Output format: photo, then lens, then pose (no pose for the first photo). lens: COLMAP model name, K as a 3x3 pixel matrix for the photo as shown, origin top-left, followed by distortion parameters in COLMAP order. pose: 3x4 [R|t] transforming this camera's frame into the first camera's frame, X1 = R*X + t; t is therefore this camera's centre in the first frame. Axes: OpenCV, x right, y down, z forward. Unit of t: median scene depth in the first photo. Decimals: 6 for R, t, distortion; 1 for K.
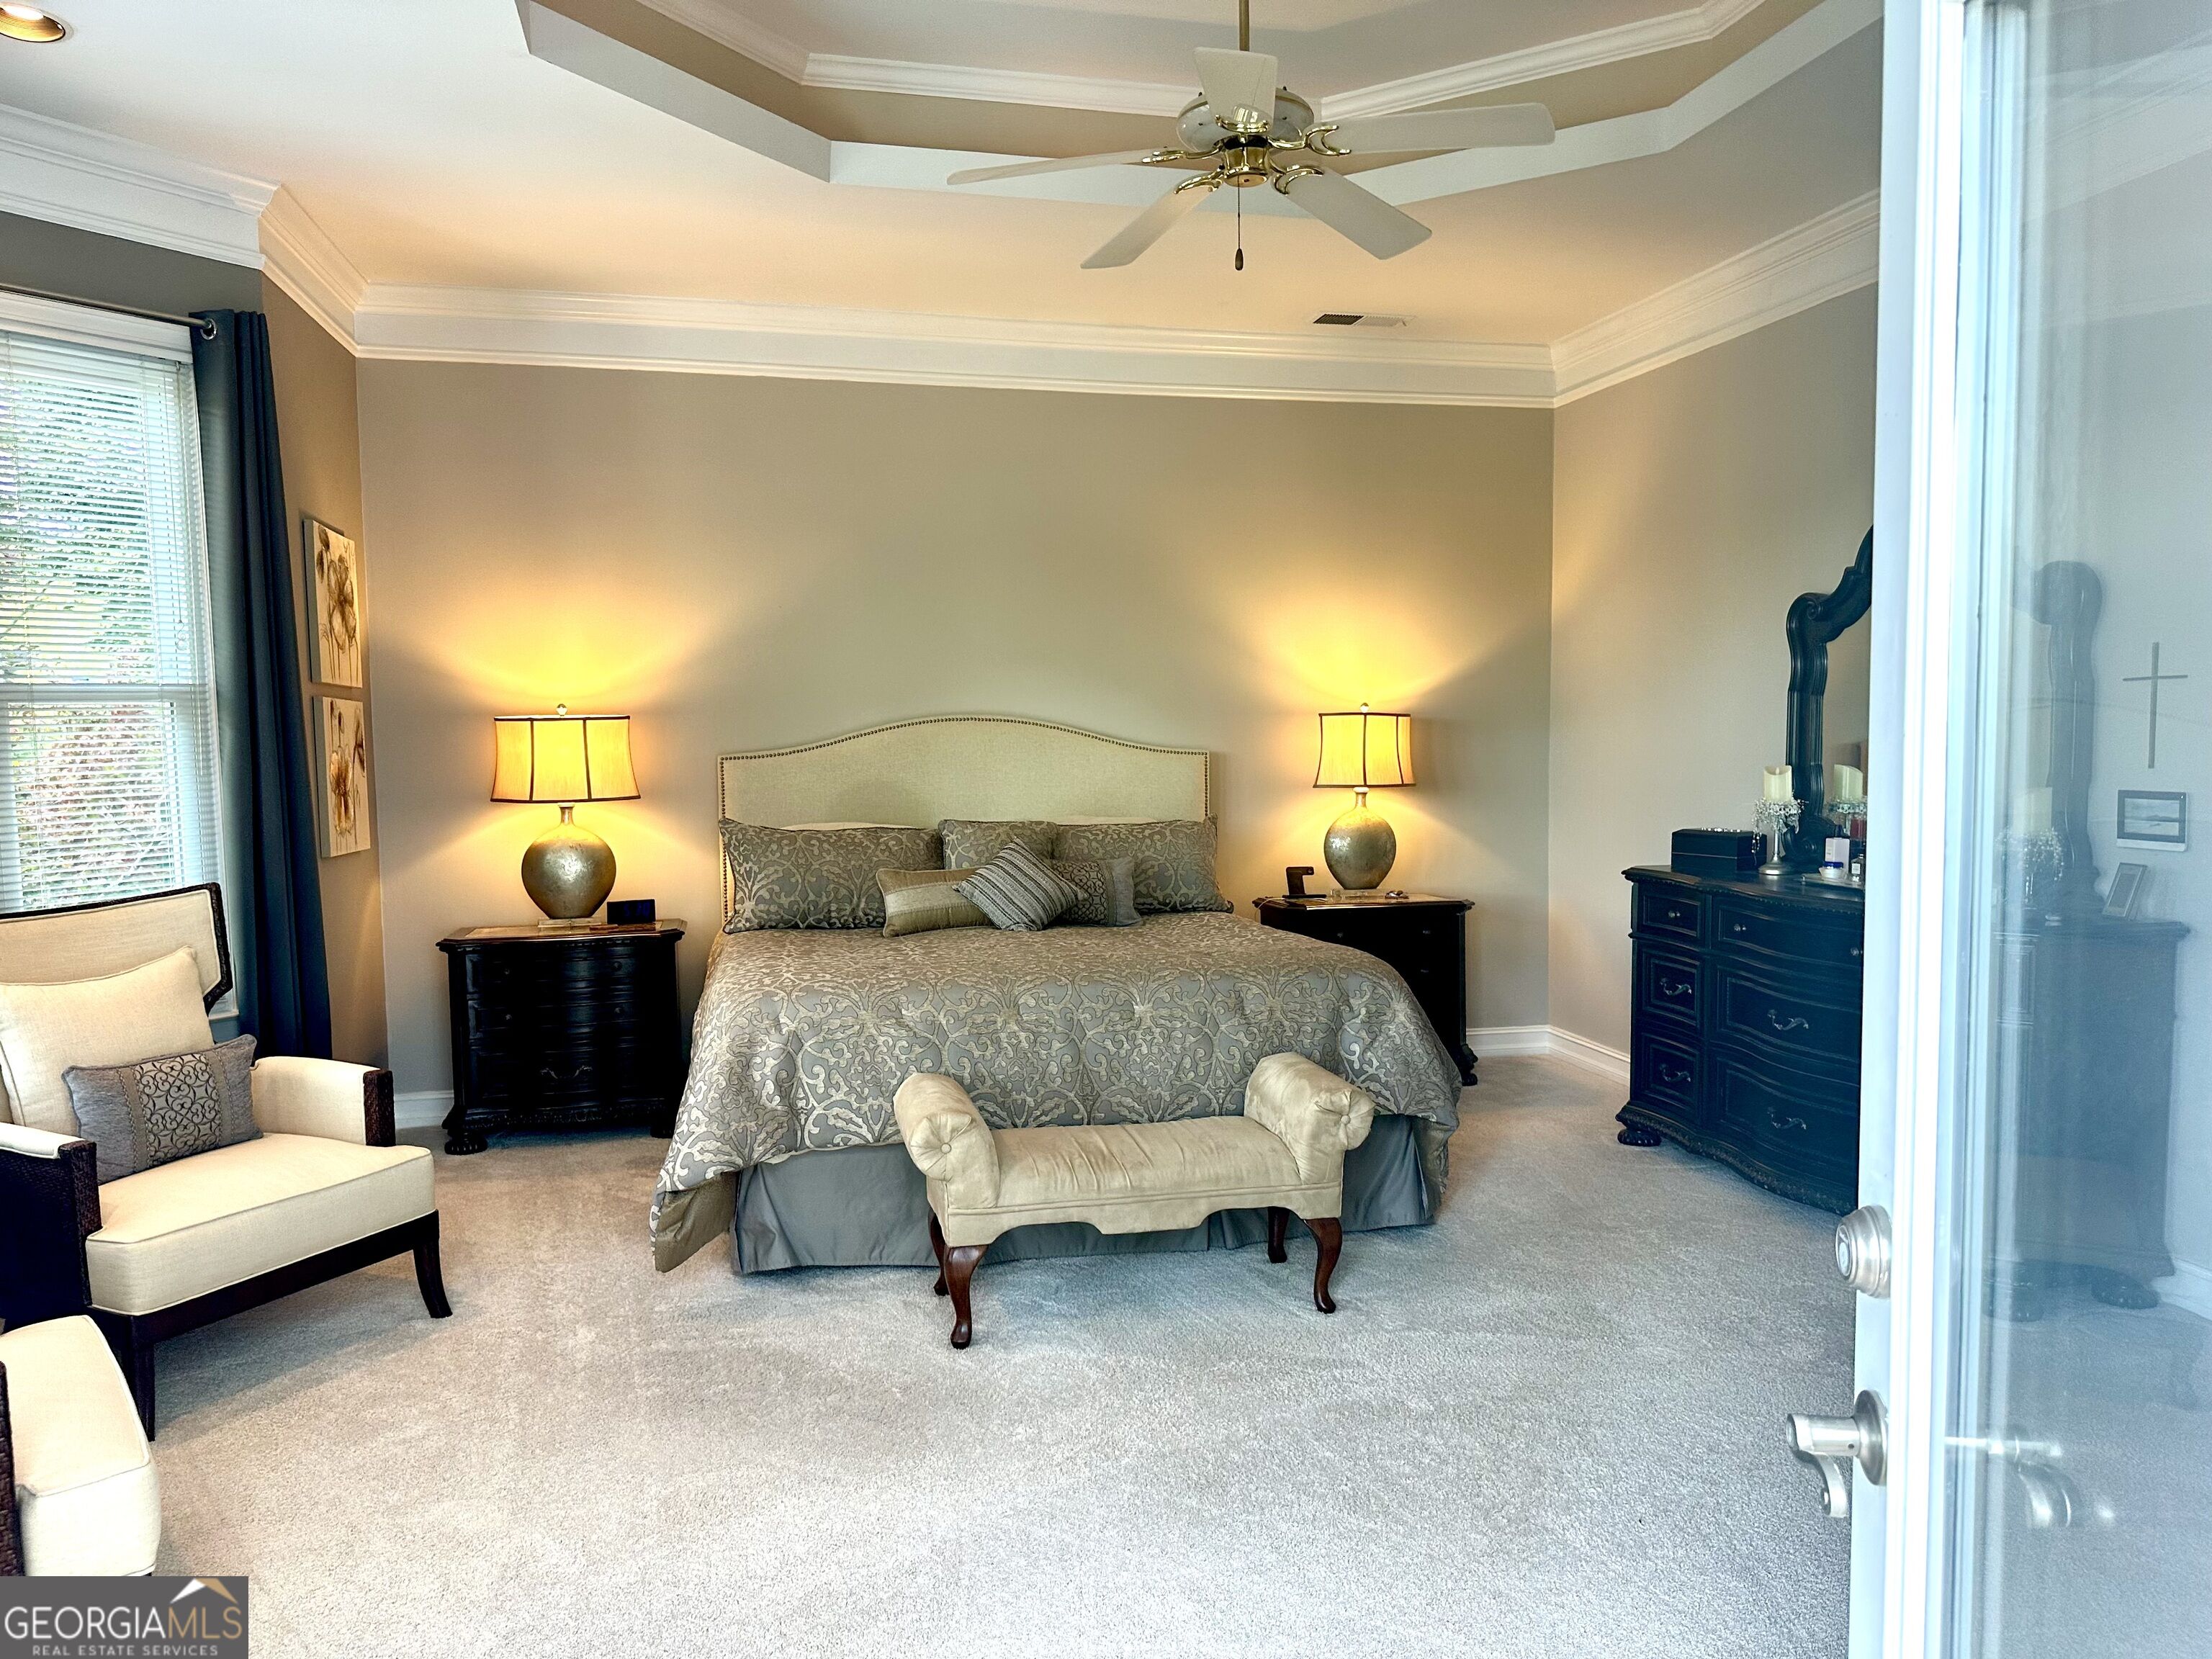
lens RADIAL K [[1522.8, 0, 1102.3], [0, 1522.8, 838.8], [0, 0, 1]] dist [0.123439, -0.149726]
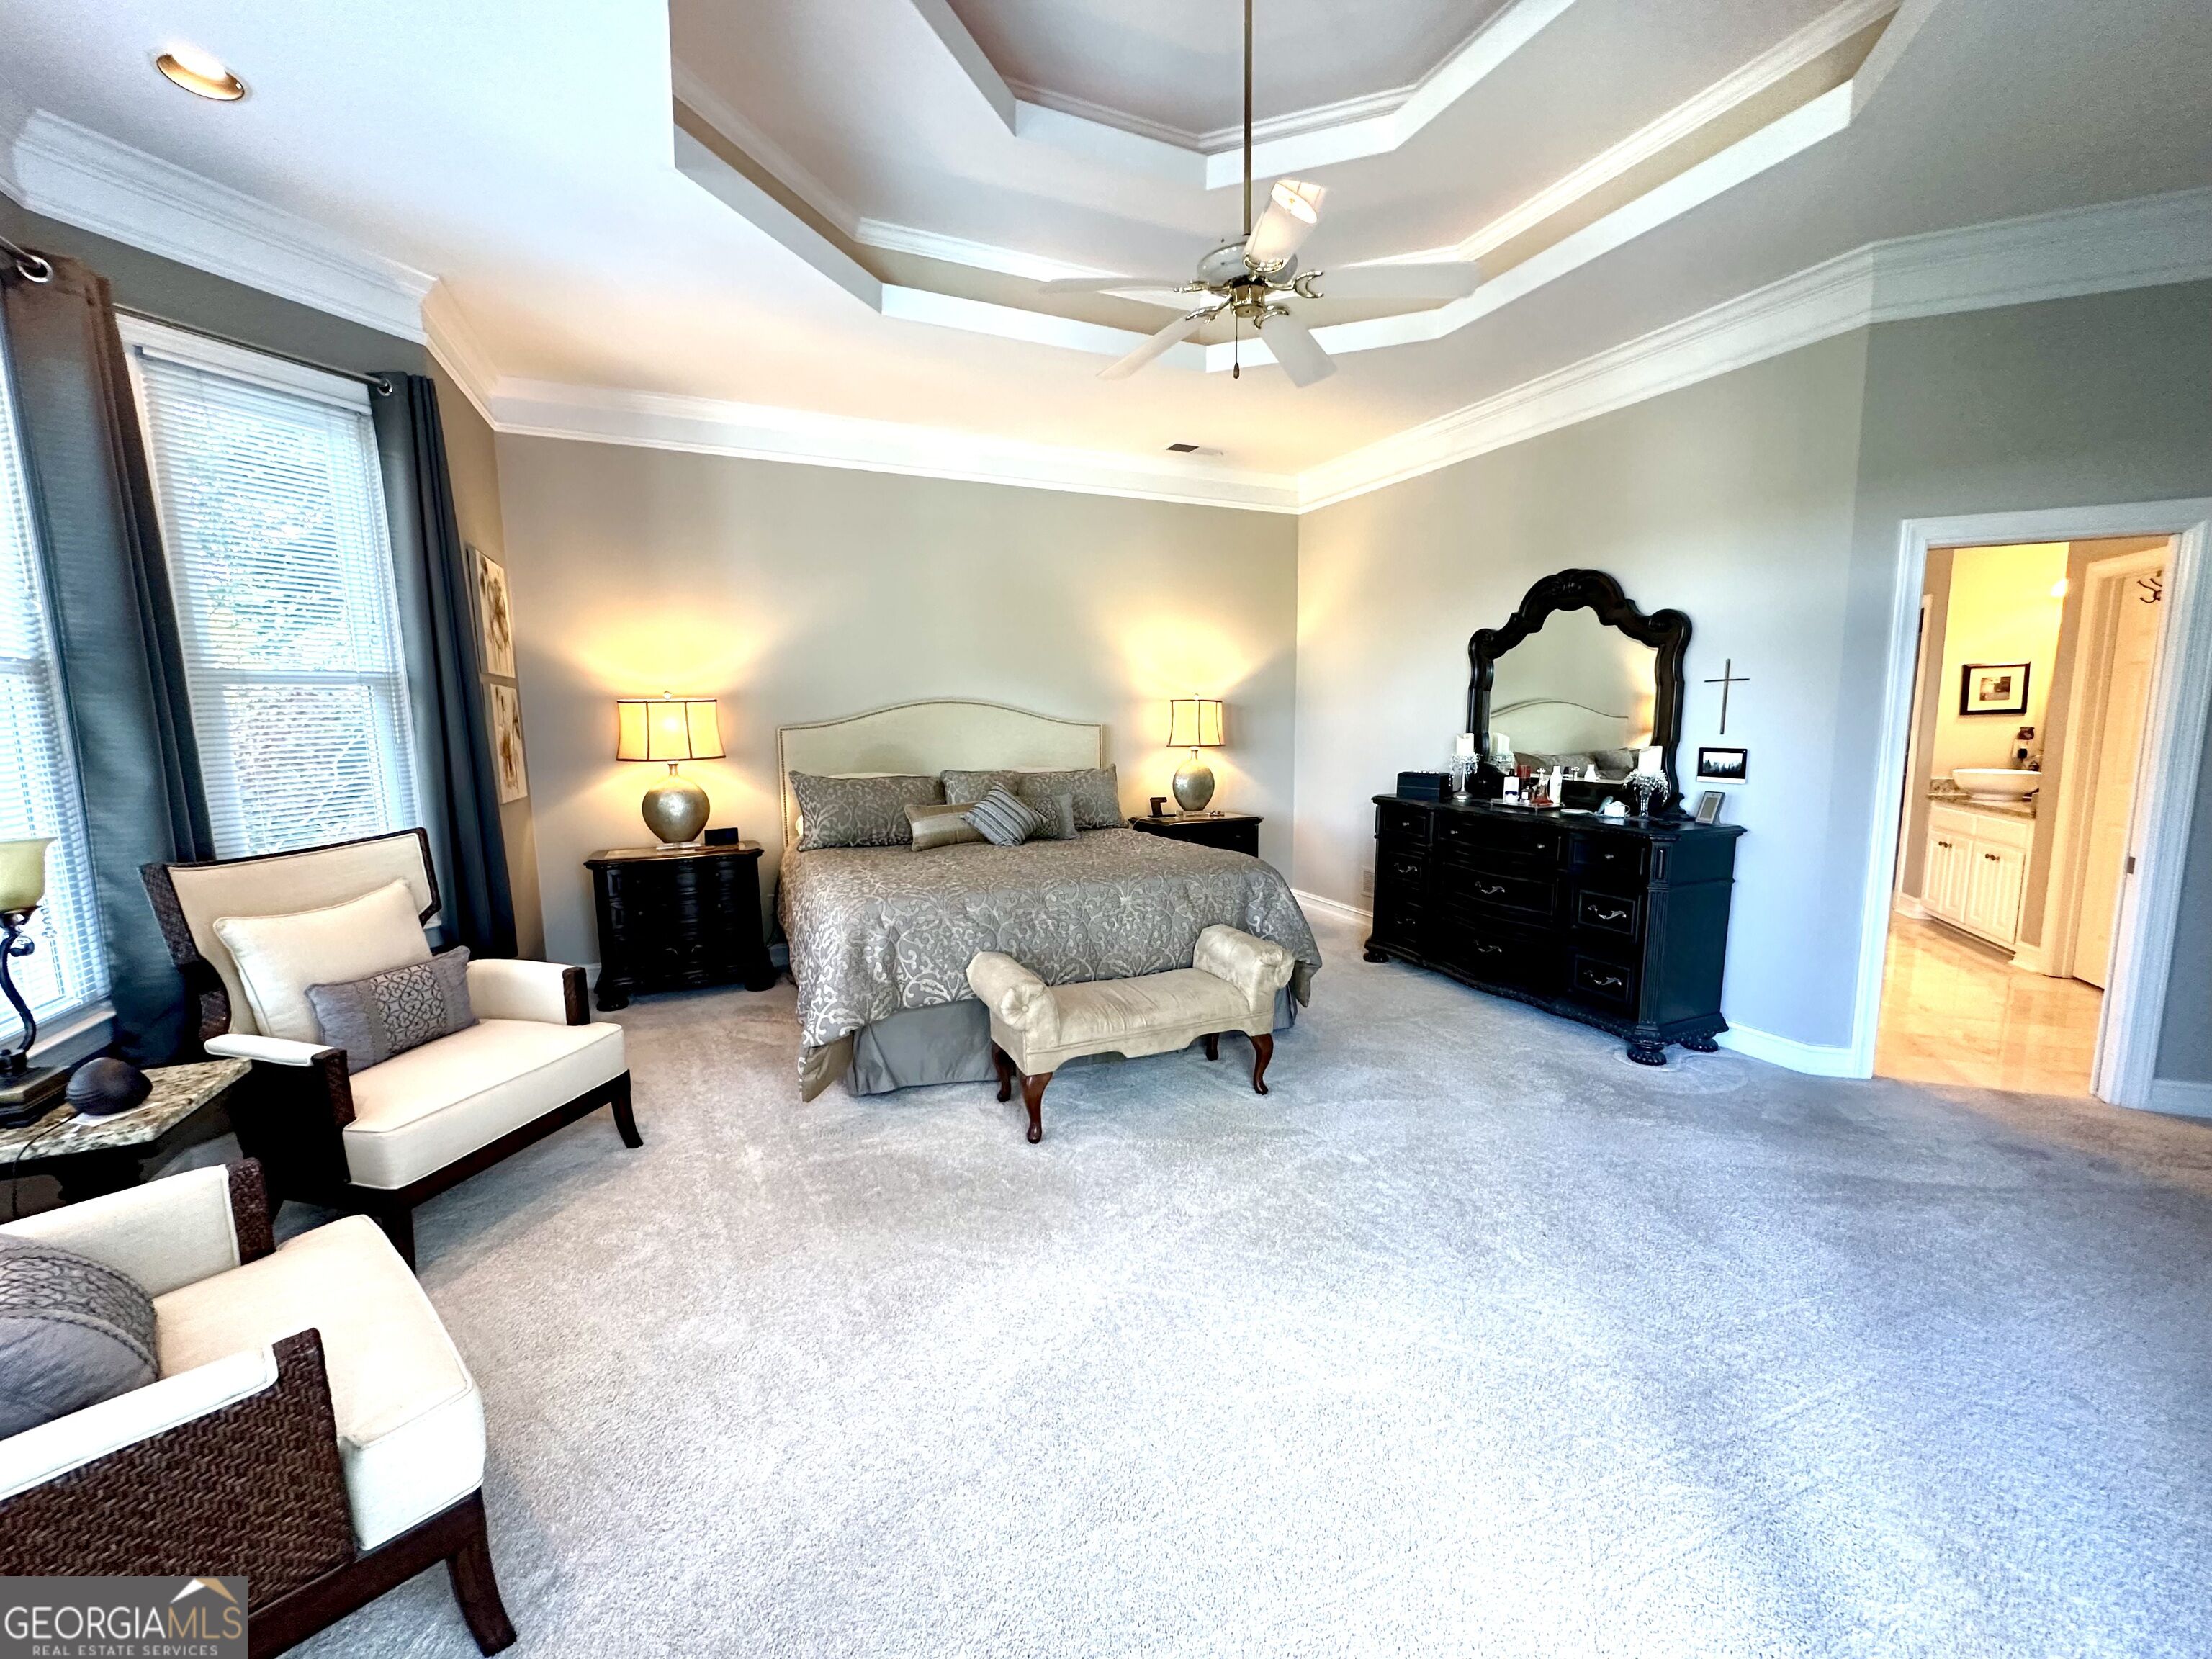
lens RADIAL K [[872.0, 0, 1106.0], [0, 872.0, 829.5], [0, 0, 1]] dist [0.027338, -0.014679]
pose [[0.981907, -0.023010, 0.187958, -0.145896], [0.011214, 0.997914, 0.063583, -0.010007], [-0.189029, -0.060325, 0.980117, 0.174147]]
